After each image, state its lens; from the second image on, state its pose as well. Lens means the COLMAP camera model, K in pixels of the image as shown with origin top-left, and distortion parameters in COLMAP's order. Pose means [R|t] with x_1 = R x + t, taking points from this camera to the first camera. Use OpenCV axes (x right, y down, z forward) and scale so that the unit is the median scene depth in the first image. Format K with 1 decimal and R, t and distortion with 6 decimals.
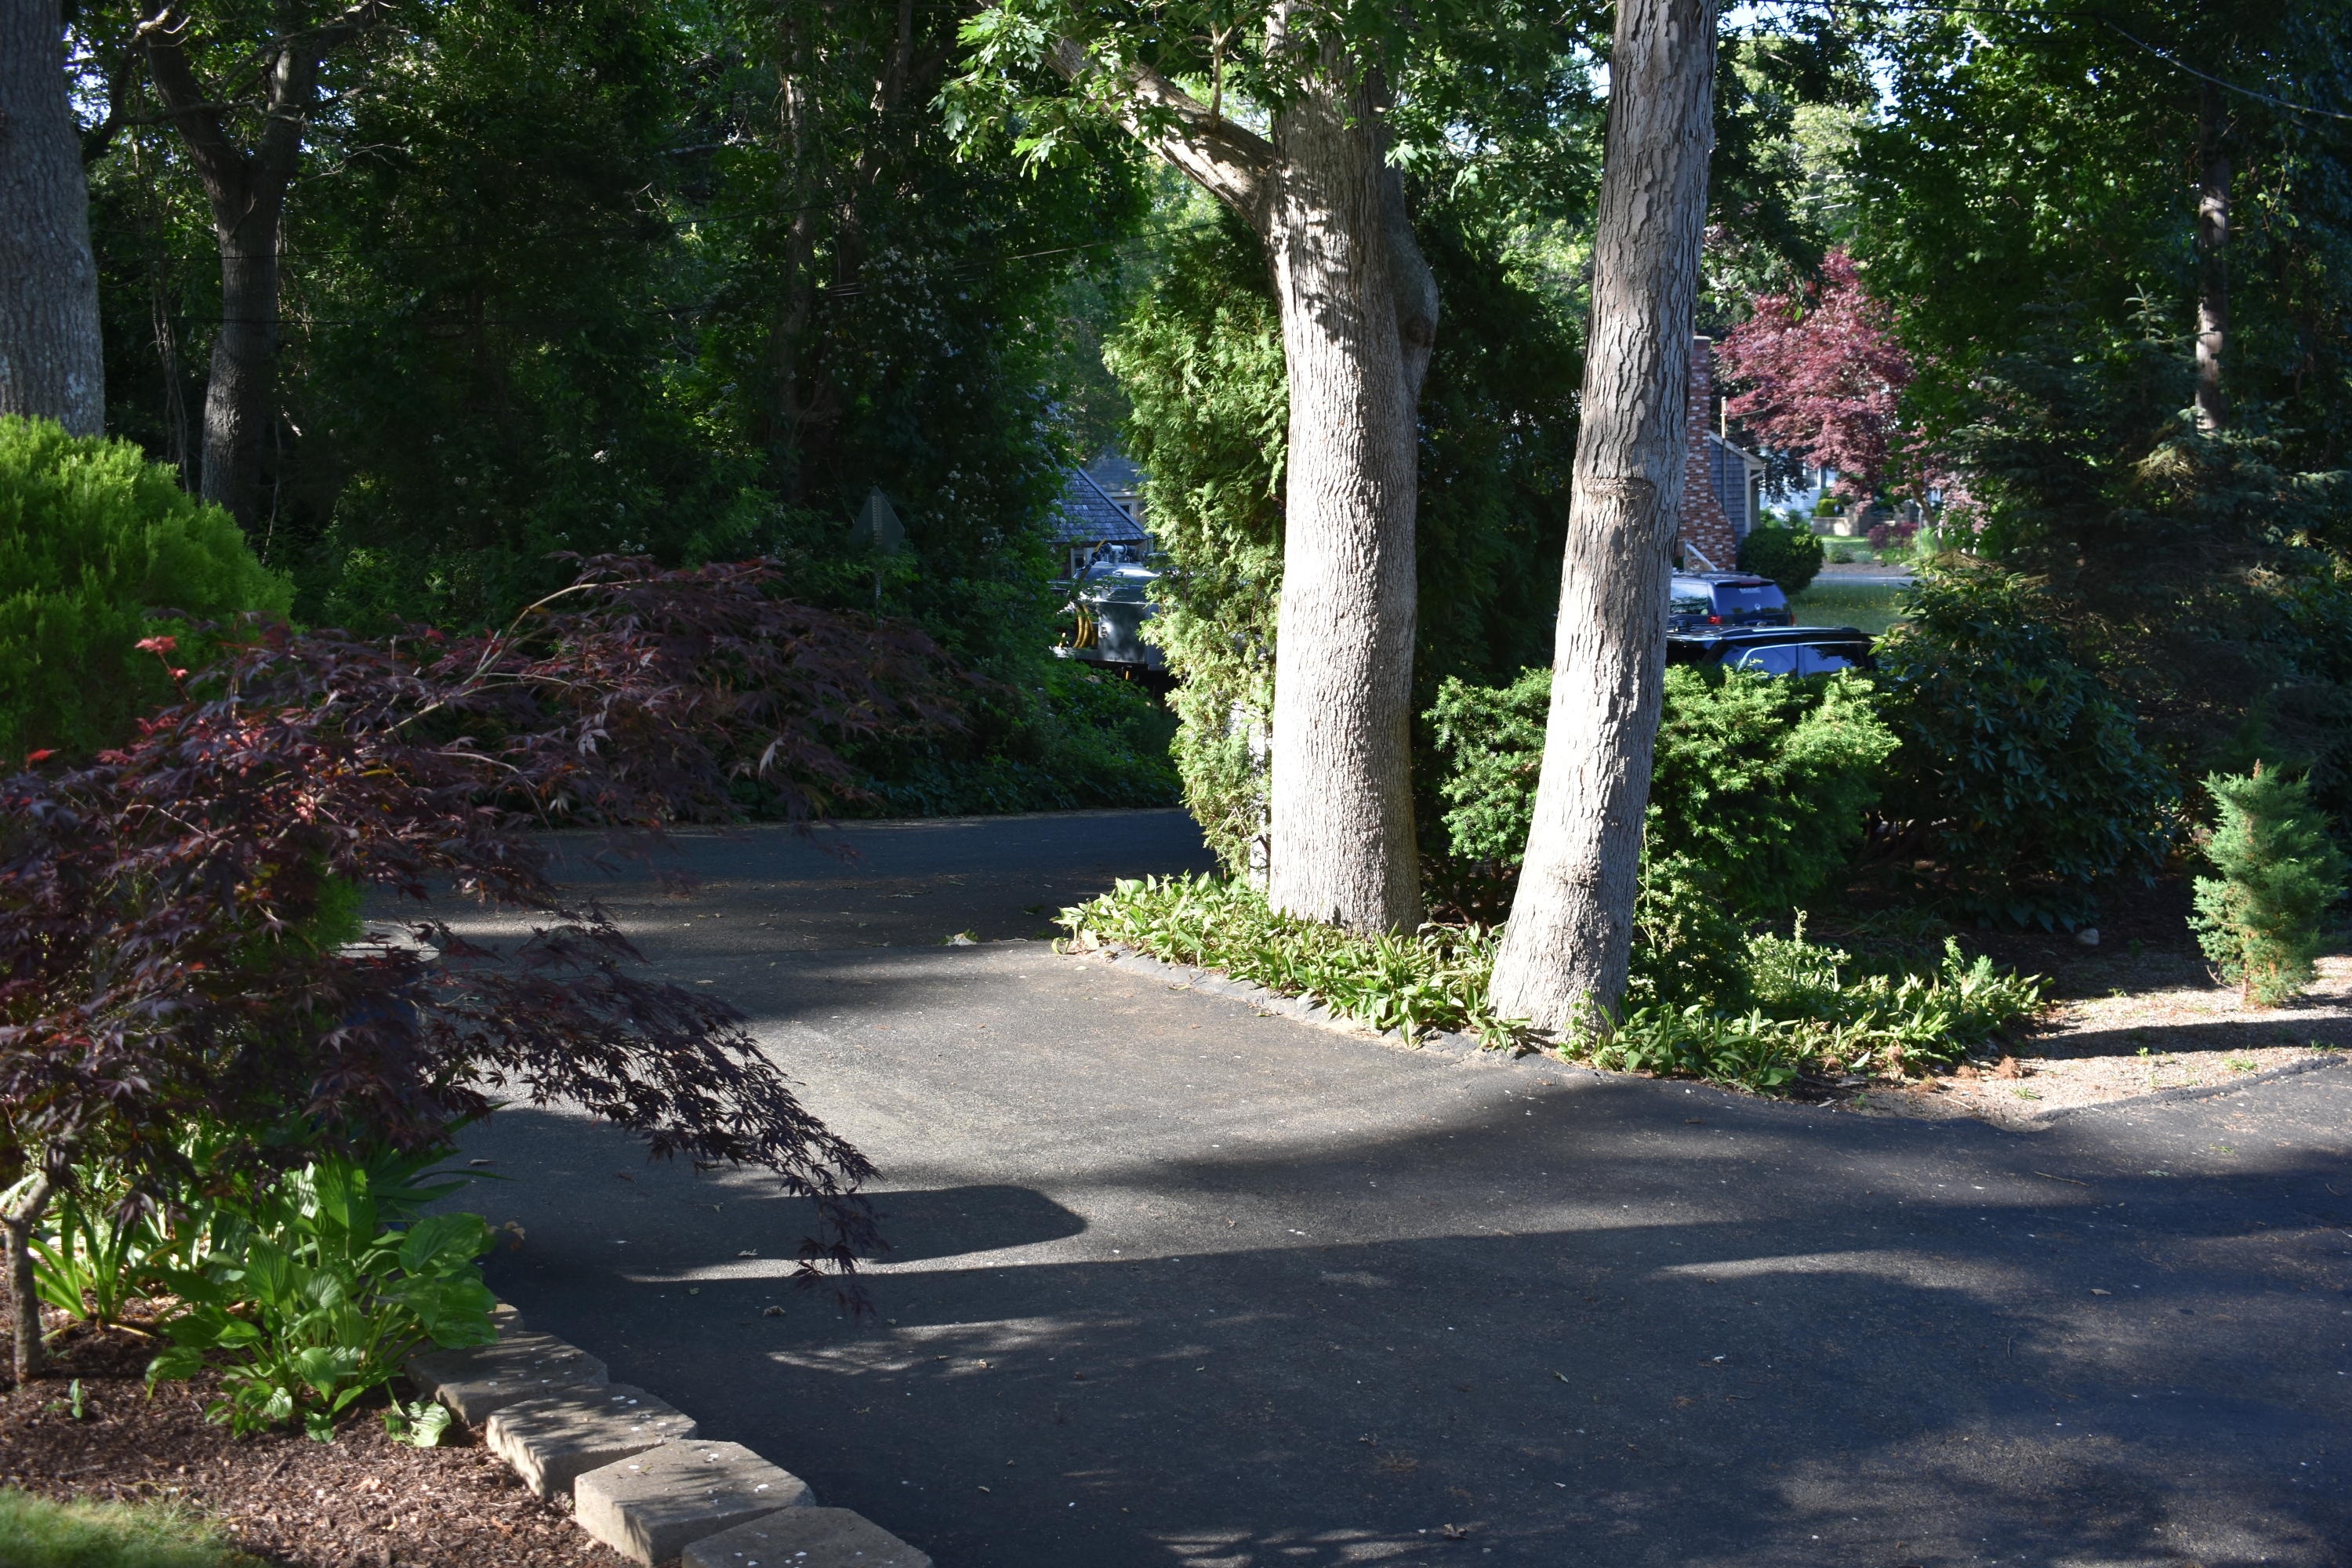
lens RADIAL K [[2540.1, 0, 1175.9], [0, 2540.1, 756.7], [0, 0, 1]] dist [-0.053736, -0.002575]
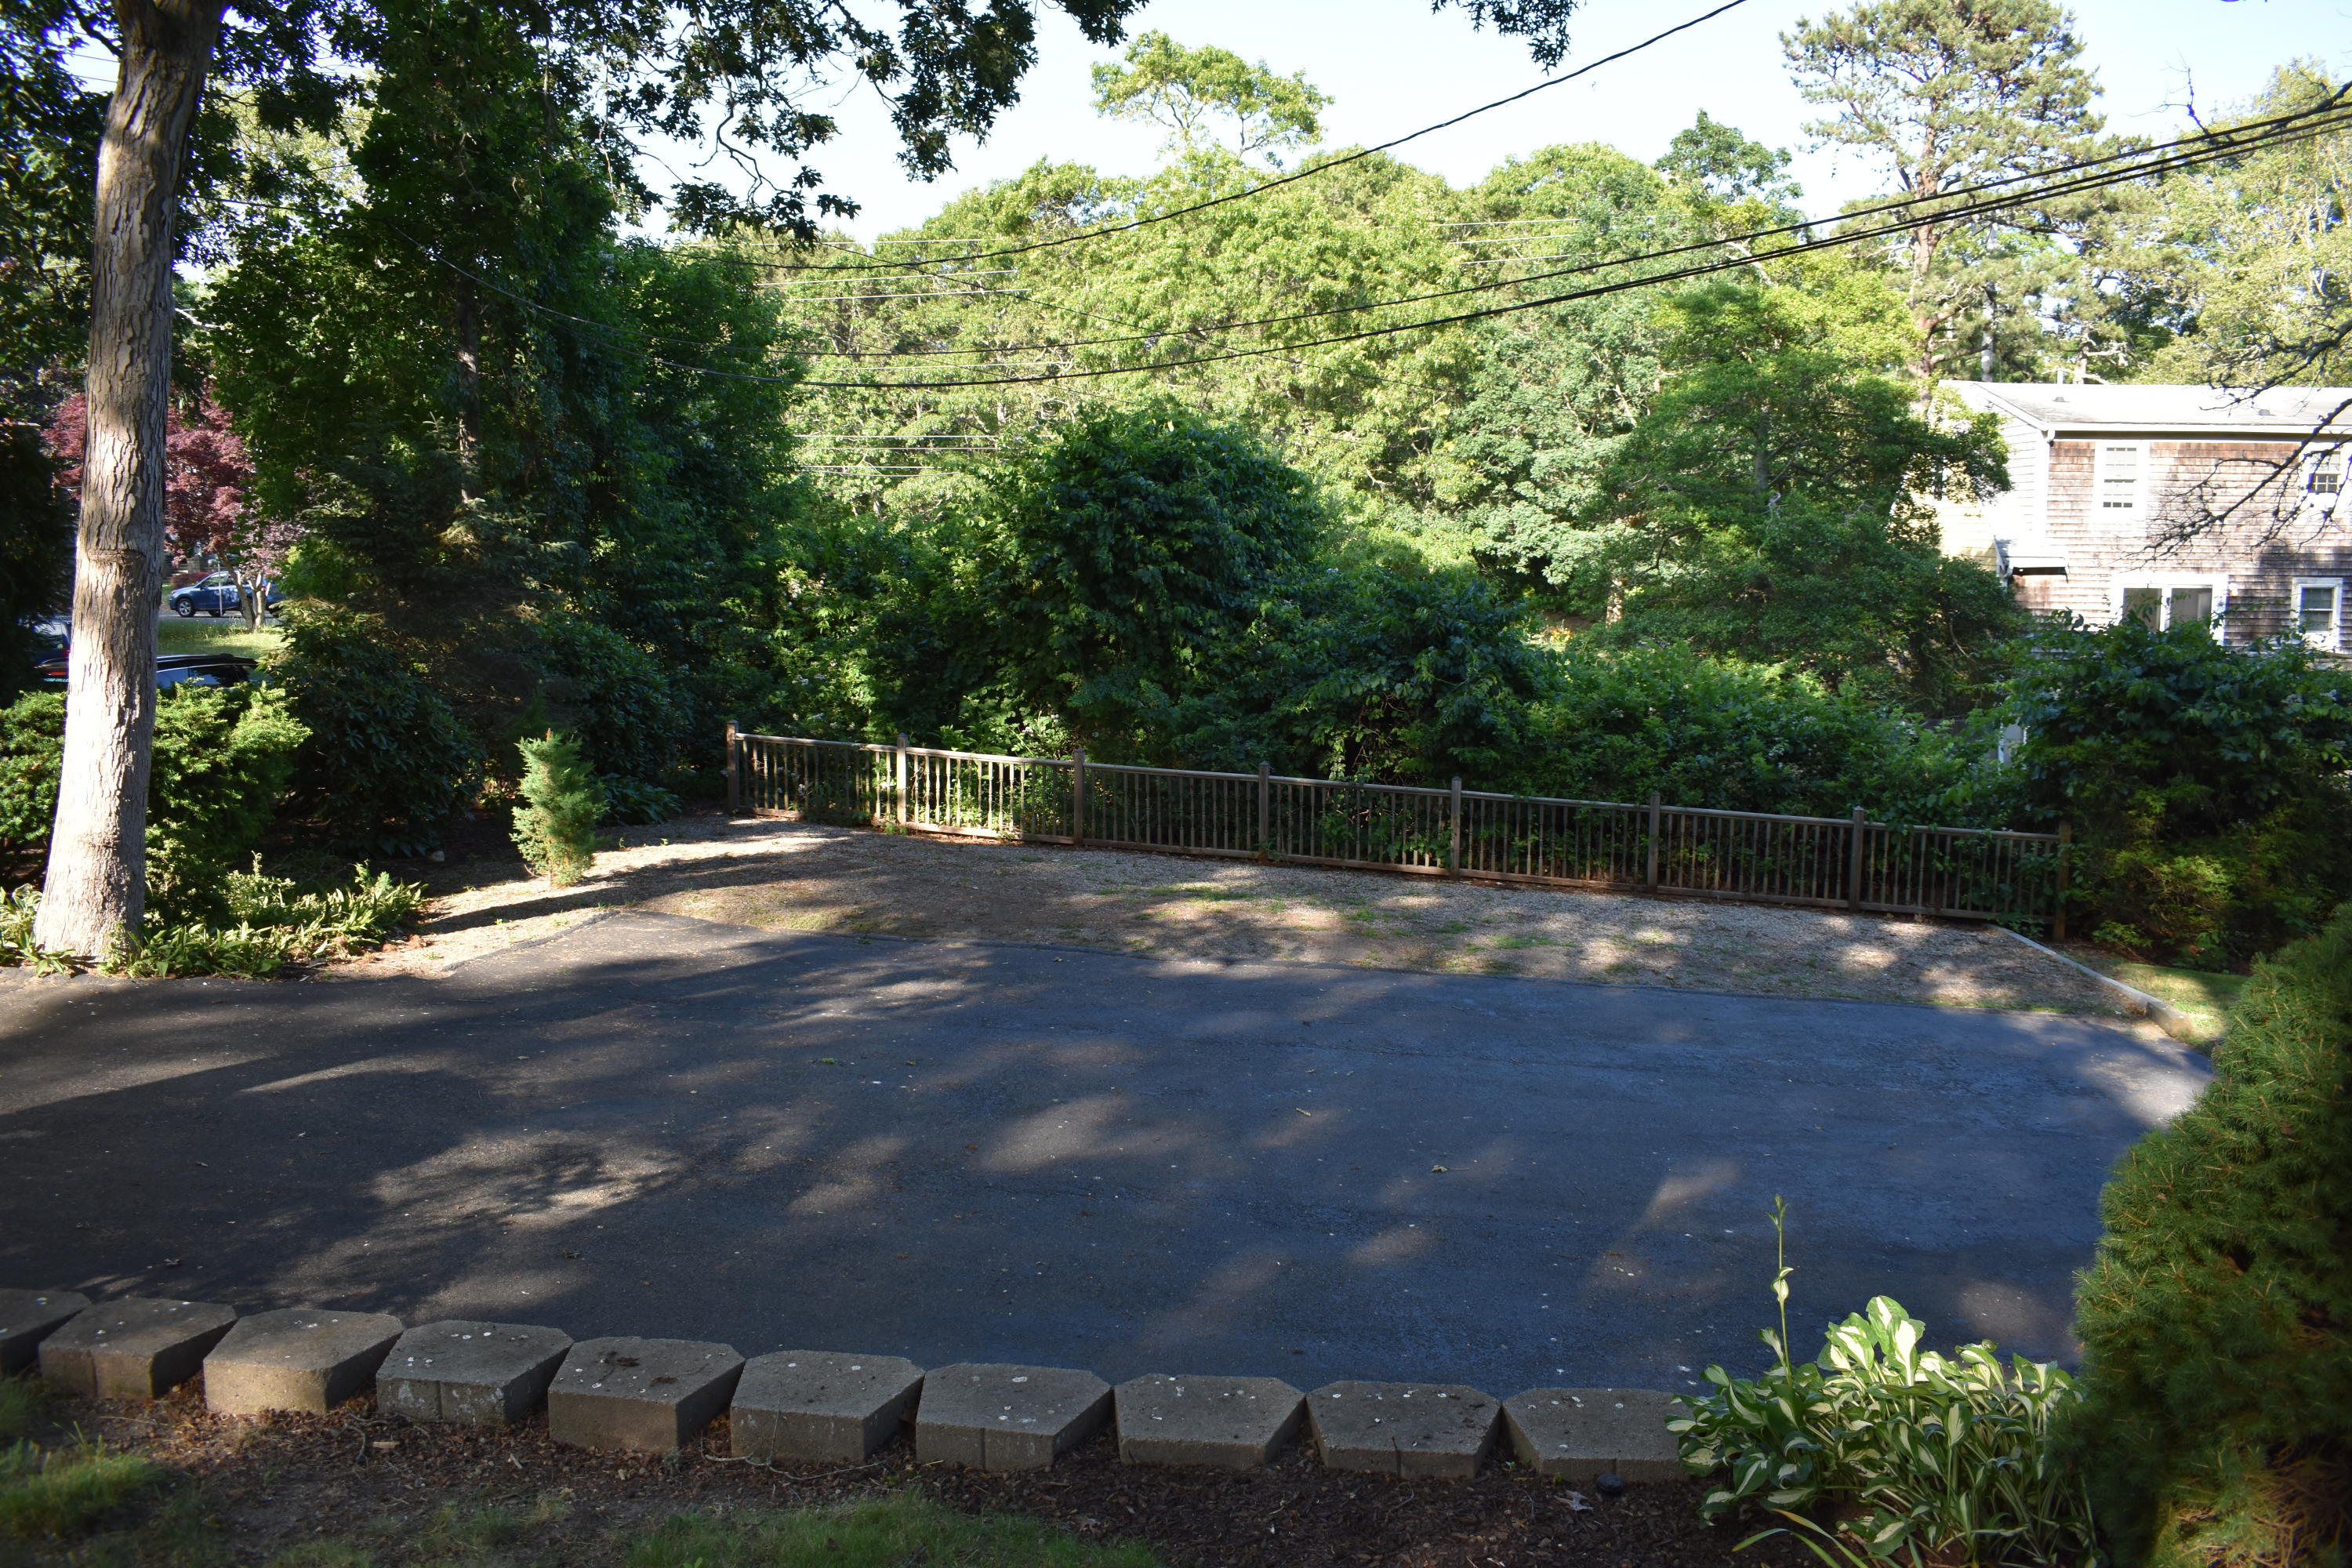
lens RADIAL K [[1835.1, 0, 1176.0], [0, 1835.1, 784.0], [0, 0, 1]] dist [-0.080718, 0.005660]
pose [[0.714154, -0.077465, 0.695689, -0.083814], [0.059924, 0.996975, 0.049499, 0.003197], [-0.697419, 0.006339, 0.716635, -0.083115]]
